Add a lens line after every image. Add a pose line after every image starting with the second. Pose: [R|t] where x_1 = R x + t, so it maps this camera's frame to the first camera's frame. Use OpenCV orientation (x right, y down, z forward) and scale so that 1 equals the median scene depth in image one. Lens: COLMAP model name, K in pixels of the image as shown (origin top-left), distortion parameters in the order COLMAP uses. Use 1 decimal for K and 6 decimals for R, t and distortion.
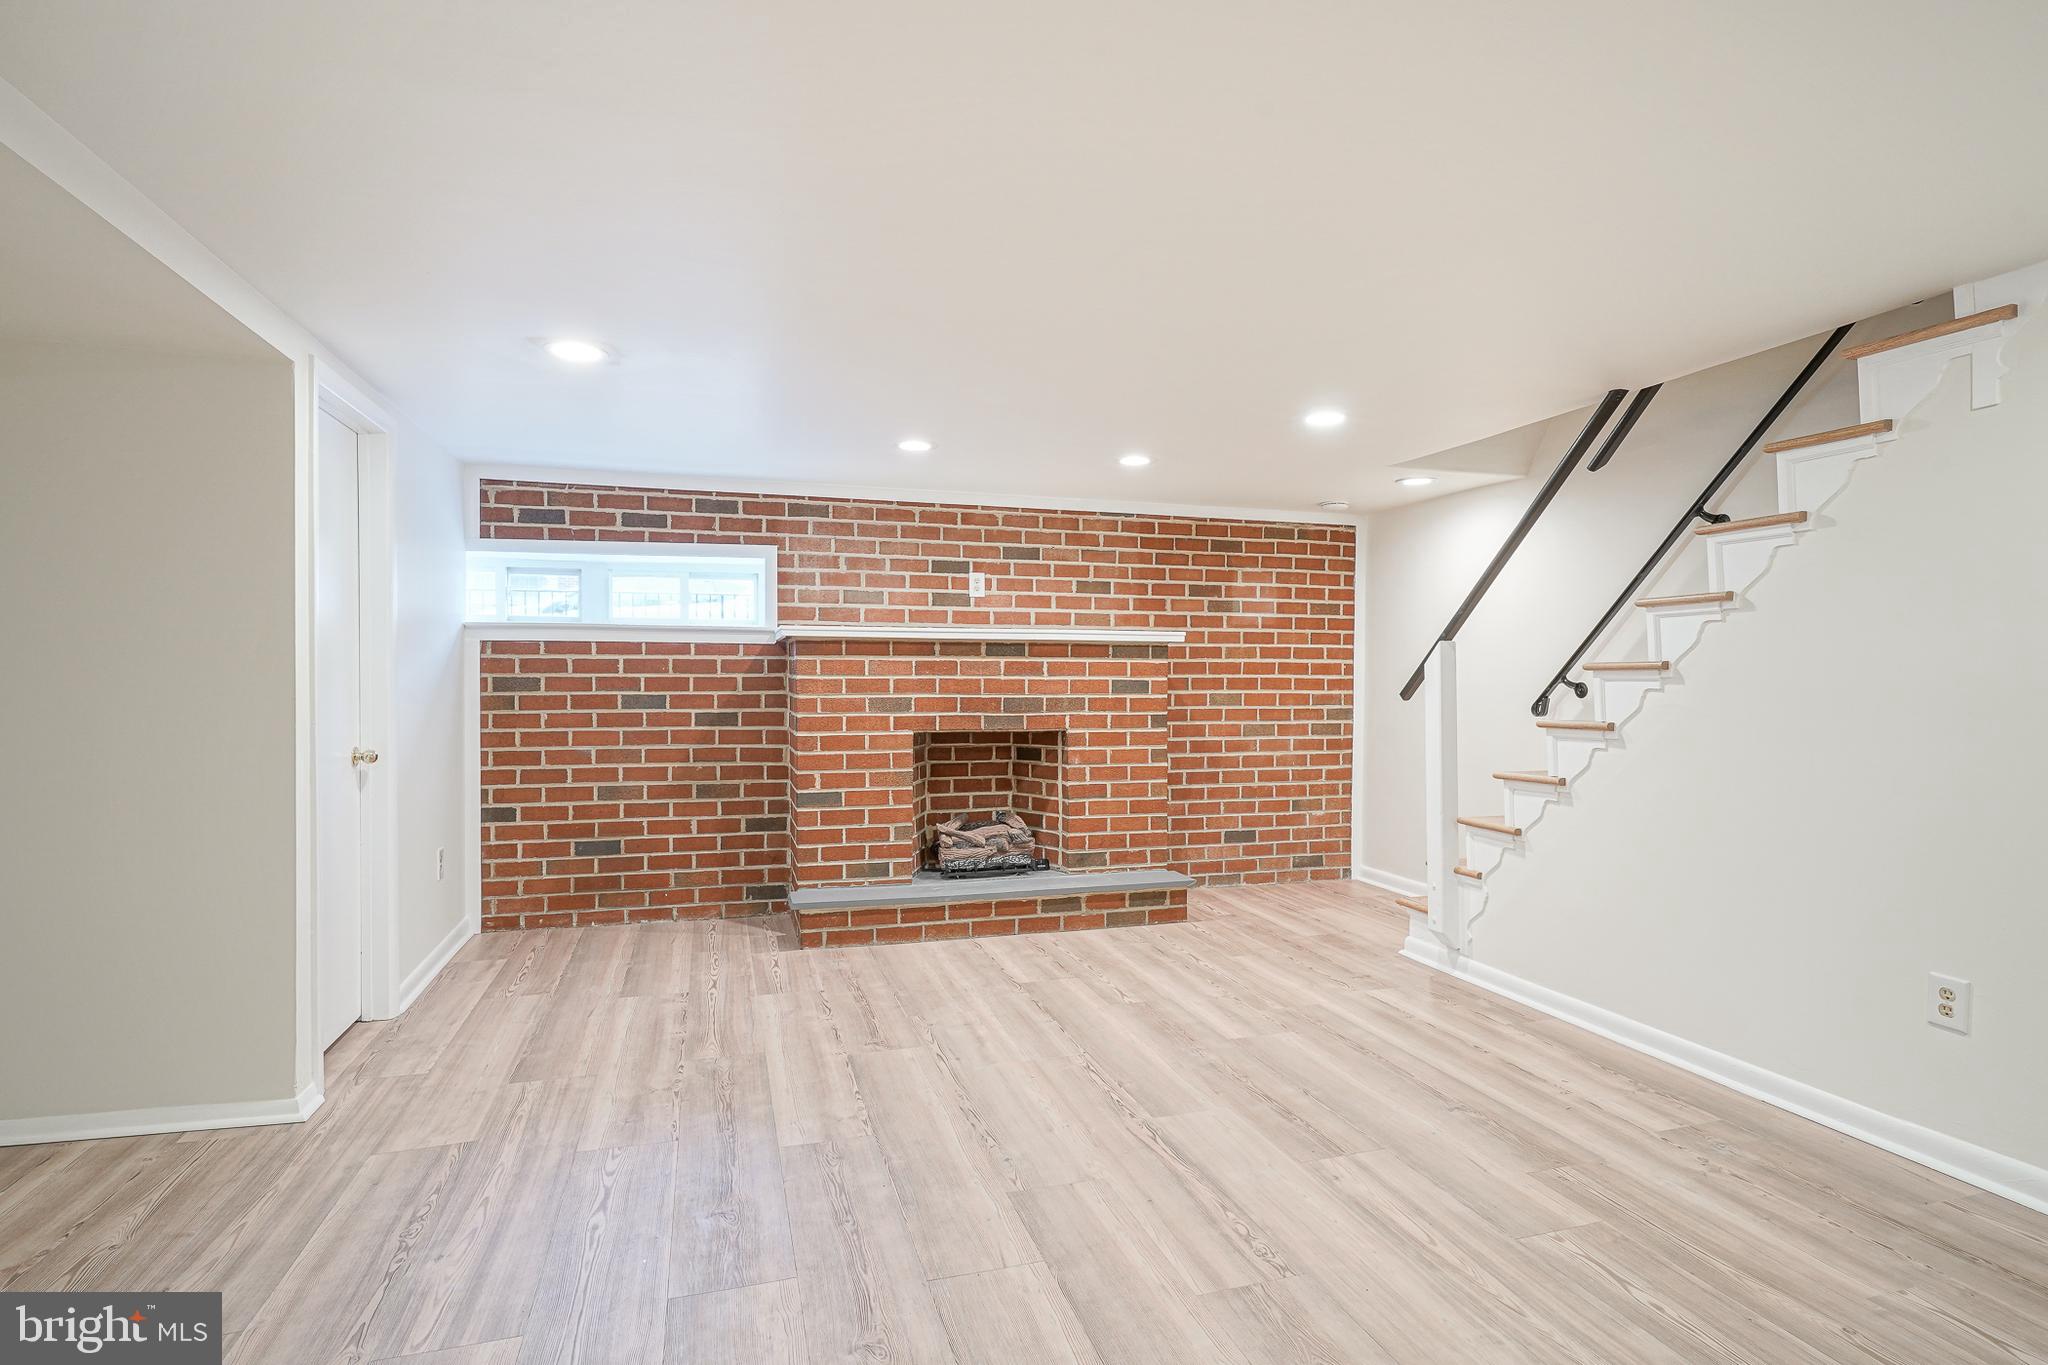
lens RADIAL K [[994.2, 0, 1020.5], [0, 994.2, 682.2], [0, 0, 1]] dist [-0.006311, 0.003264]
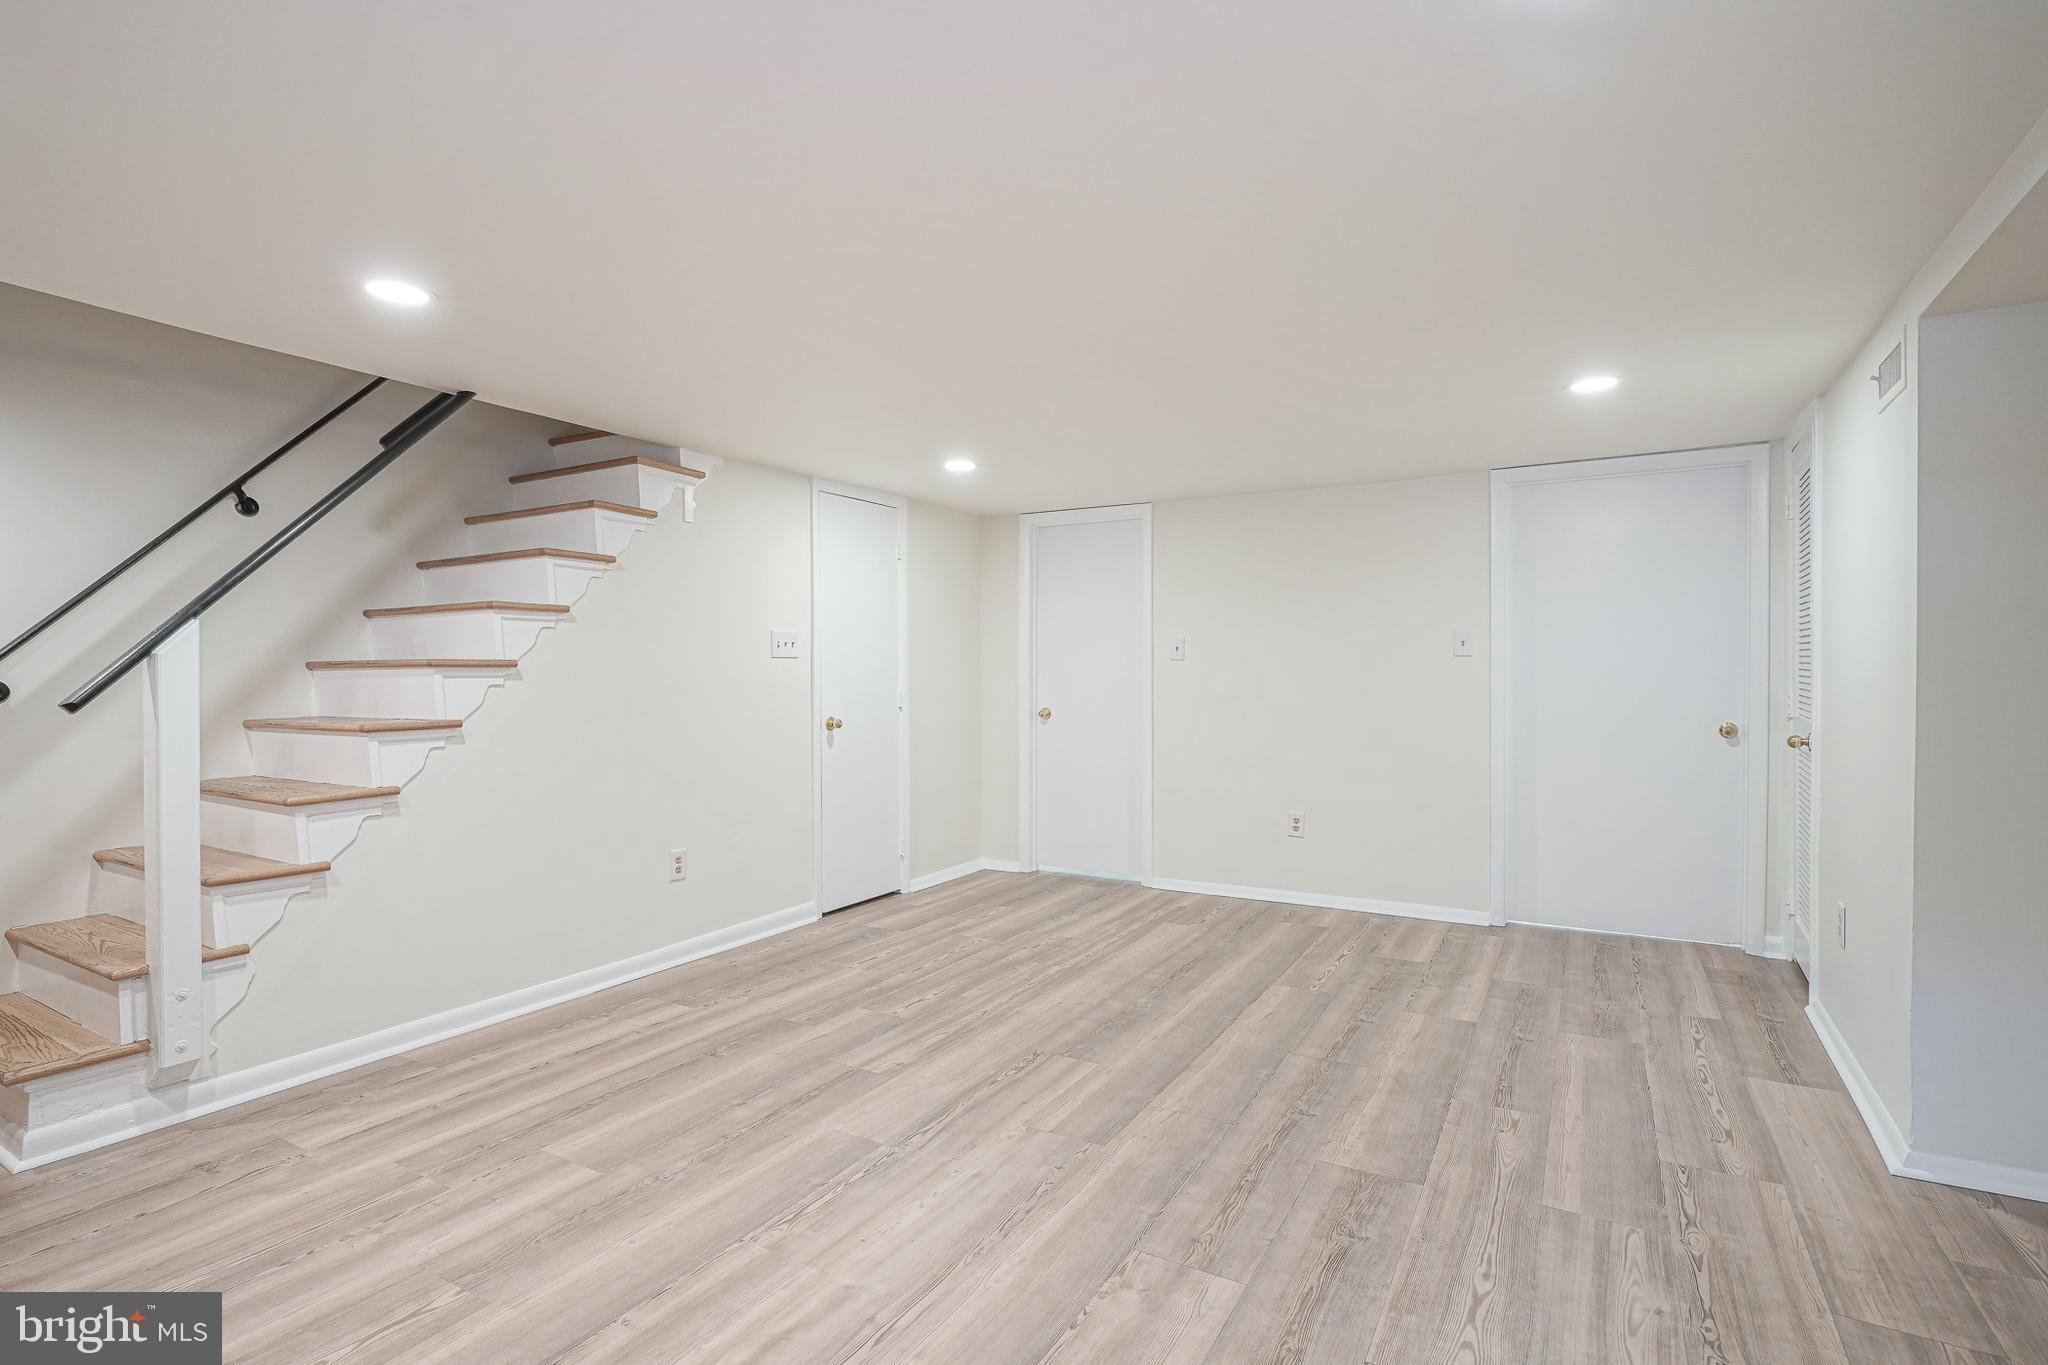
lens RADIAL K [[994.2, 0, 1020.7], [0, 994.2, 678.9], [0, 0, 1]] dist [-0.006311, 0.003264]
pose [[-0.676311, -0.004862, 0.736601, -0.695276], [0.001485, 0.999967, 0.007964, -0.009685], [-0.736615, 0.006480, -0.676281, 1.658109]]
